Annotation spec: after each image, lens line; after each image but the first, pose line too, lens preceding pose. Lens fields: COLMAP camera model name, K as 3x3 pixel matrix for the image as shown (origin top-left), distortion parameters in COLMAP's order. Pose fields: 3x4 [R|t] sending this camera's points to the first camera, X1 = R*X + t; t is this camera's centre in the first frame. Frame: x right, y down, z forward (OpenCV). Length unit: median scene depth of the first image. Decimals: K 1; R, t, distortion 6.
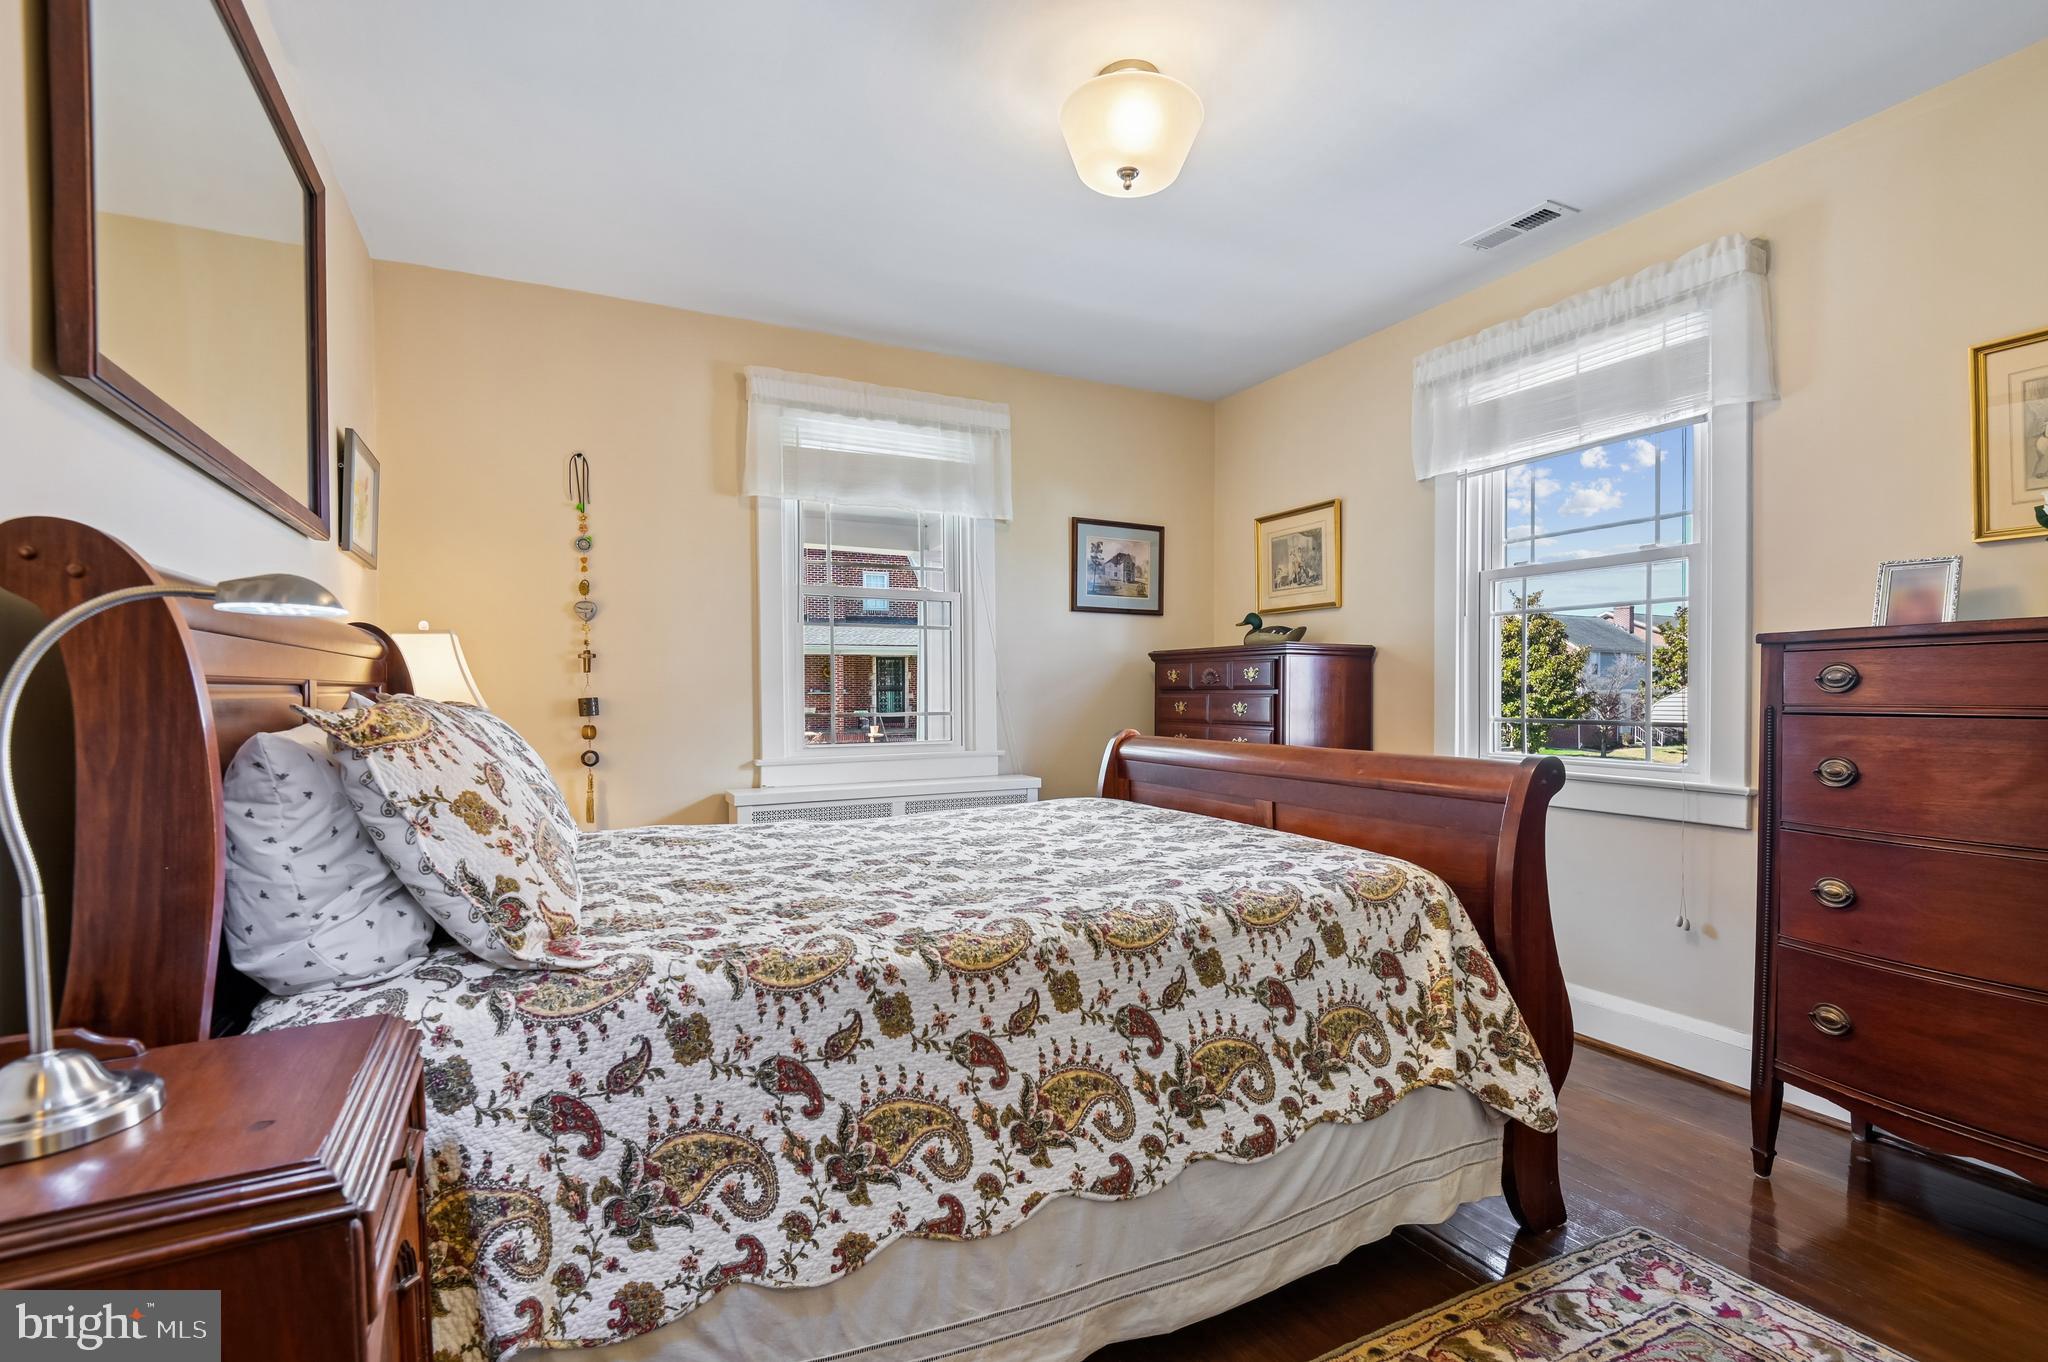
lens RADIAL K [[933.4, 0, 1027.4], [0, 933.4, 692.8], [0, 0, 1]] dist [0.016704, -0.018615]
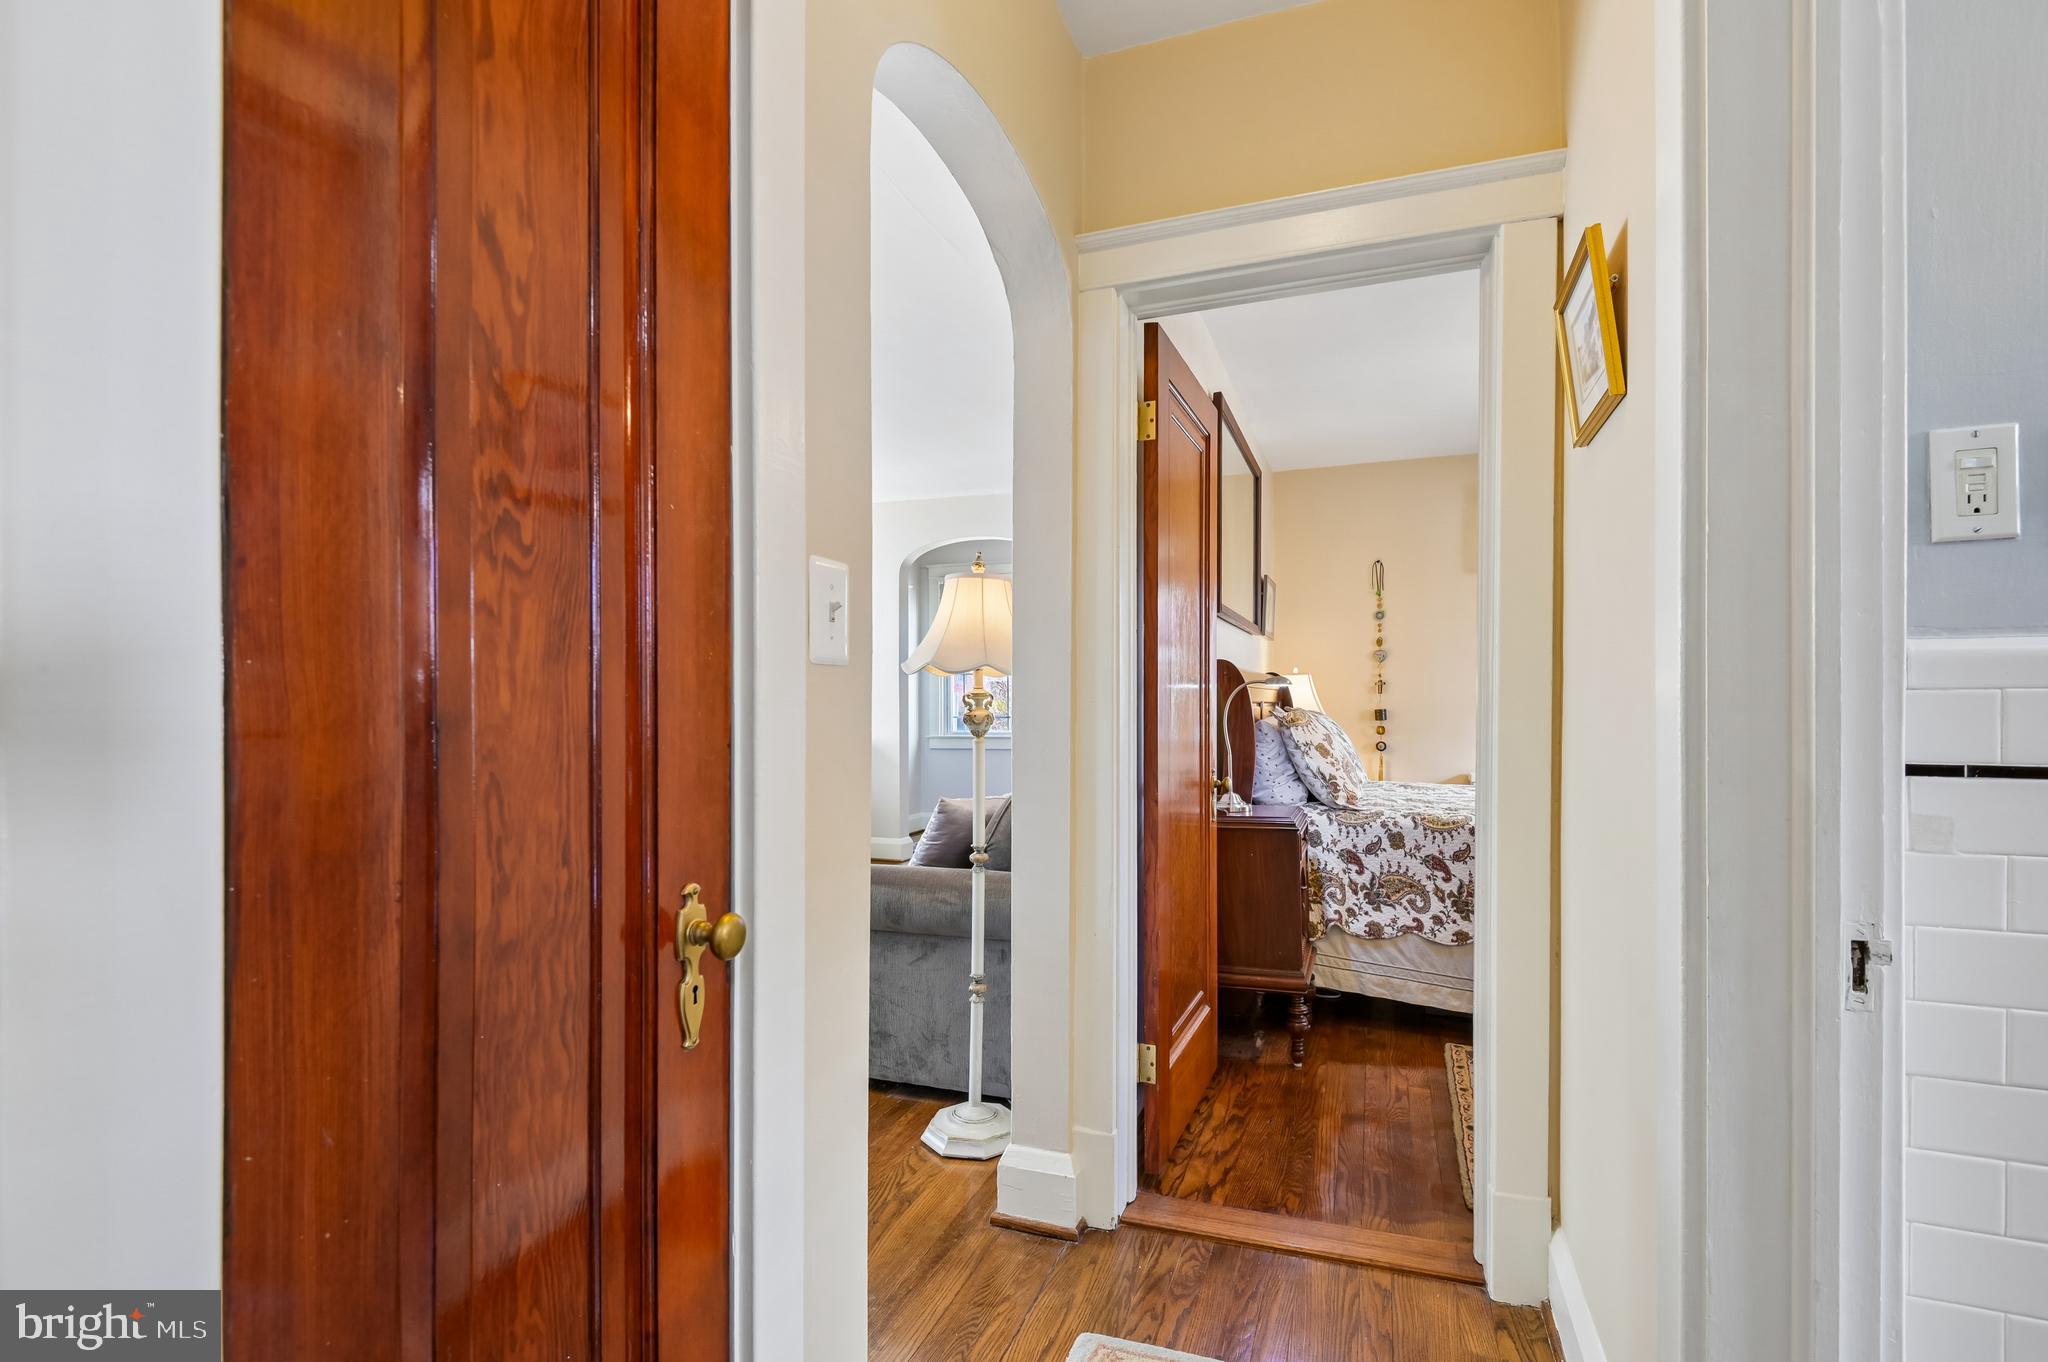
lens RADIAL K [[933.4, 0, 1027.4], [0, 933.4, 692.8], [0, 0, 1]] dist [0.016704, -0.018615]
pose [[0.675951, 0.002210, -0.736943, 0.874227], [-0.010766, 0.999918, -0.006877, -0.015662], [0.736868, 0.012582, 0.675919, -1.544211]]
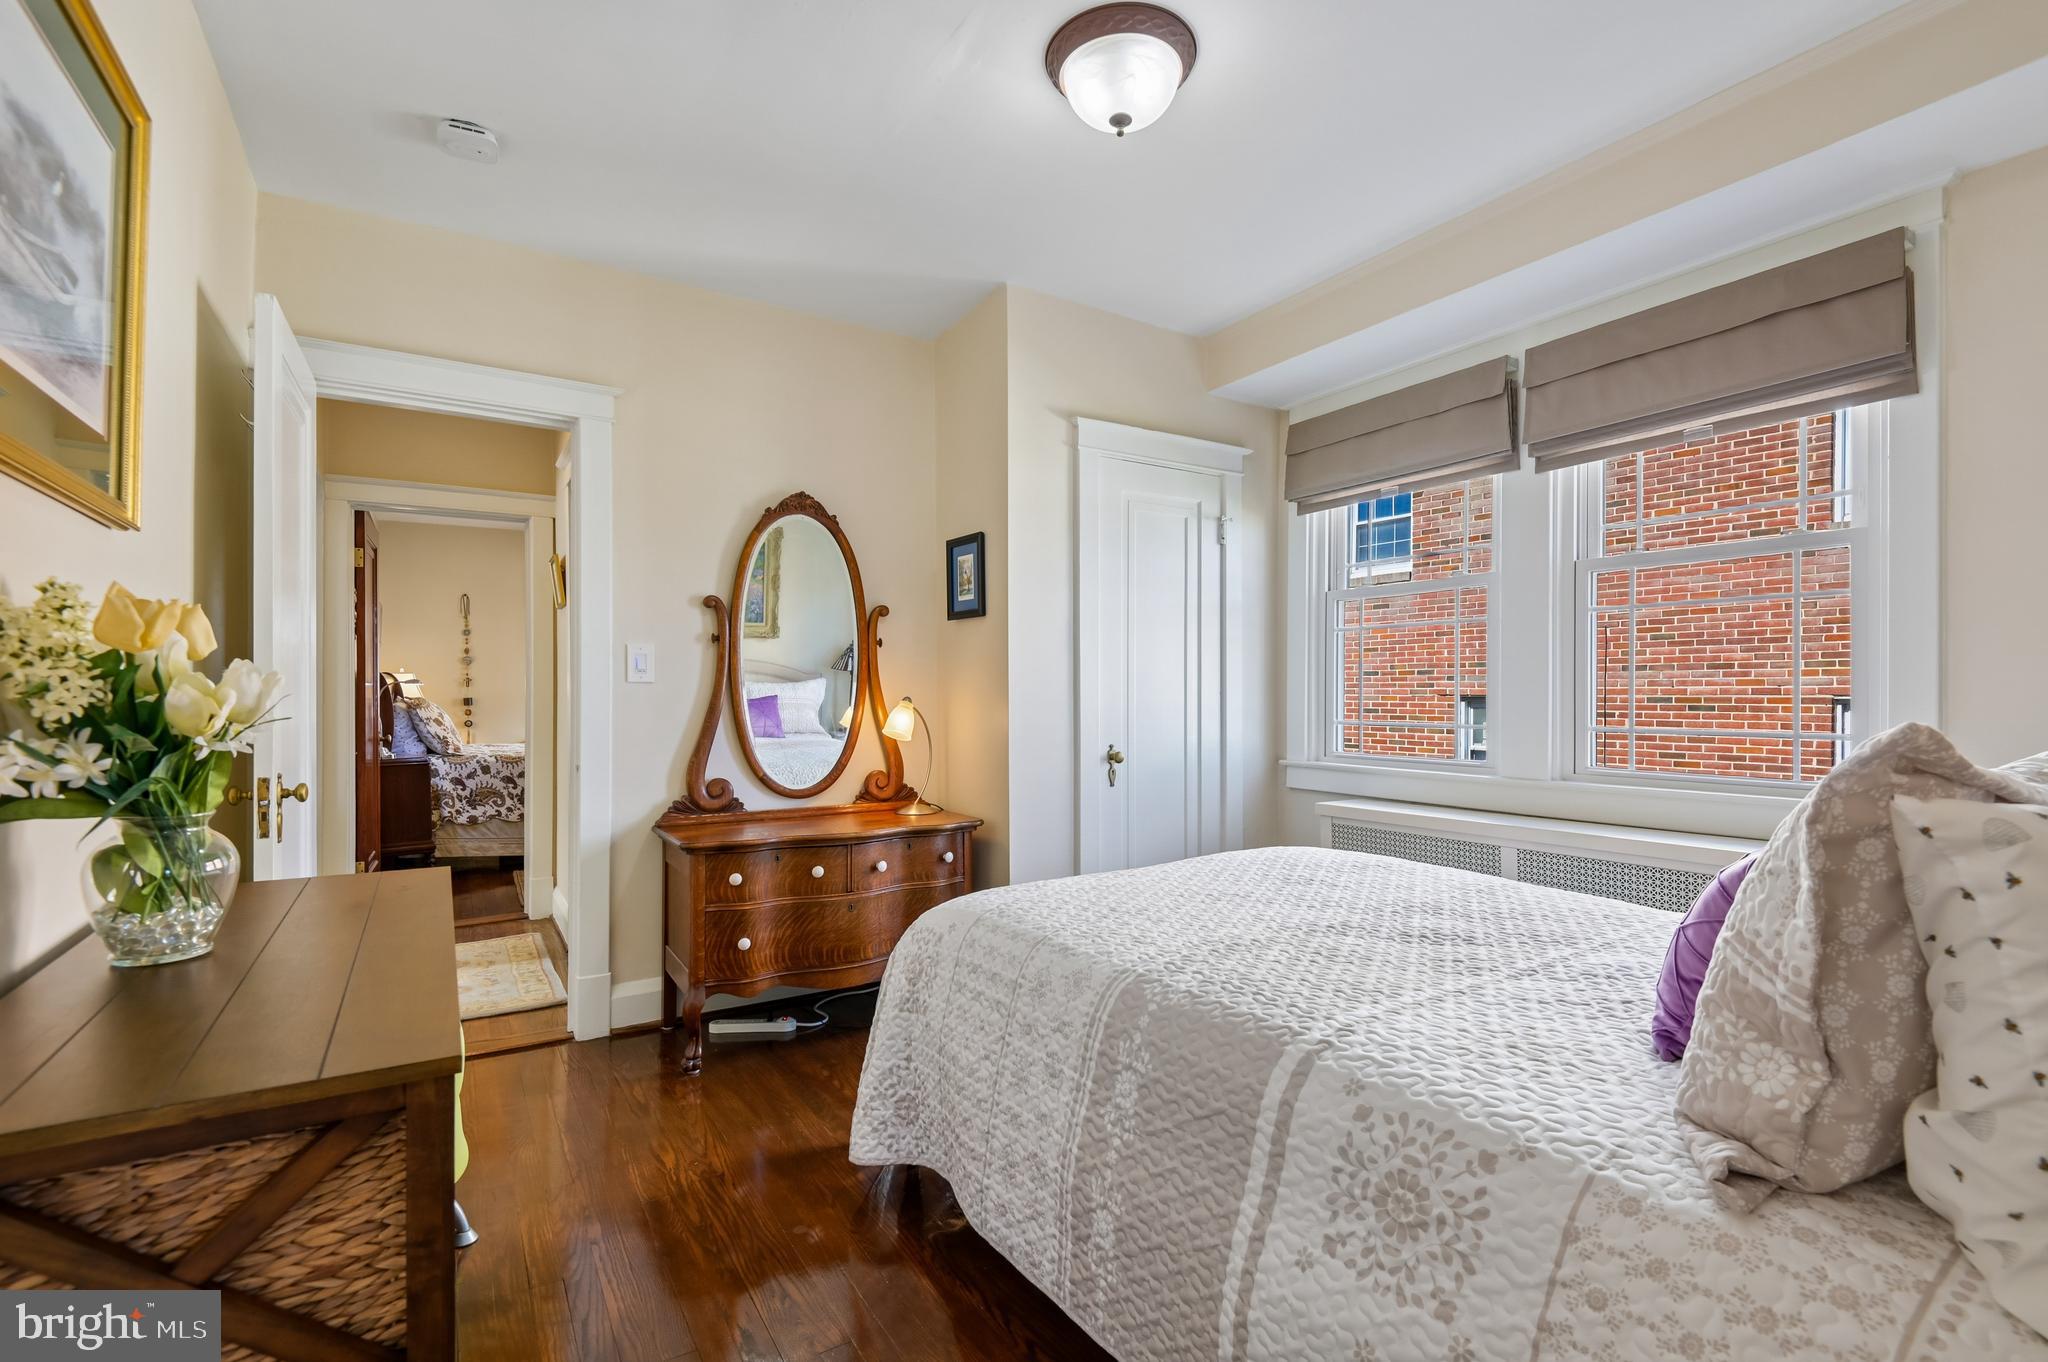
lens RADIAL K [[933.4, 0, 1027.4], [0, 933.4, 692.8], [0, 0, 1]] dist [0.016704, -0.018615]
pose [[0.996046, 0.002358, 0.088802, 1.956565], [-0.002181, 0.999995, -0.002082, -0.016263], [-0.088807, 0.001880, 0.996047, -3.981845]]
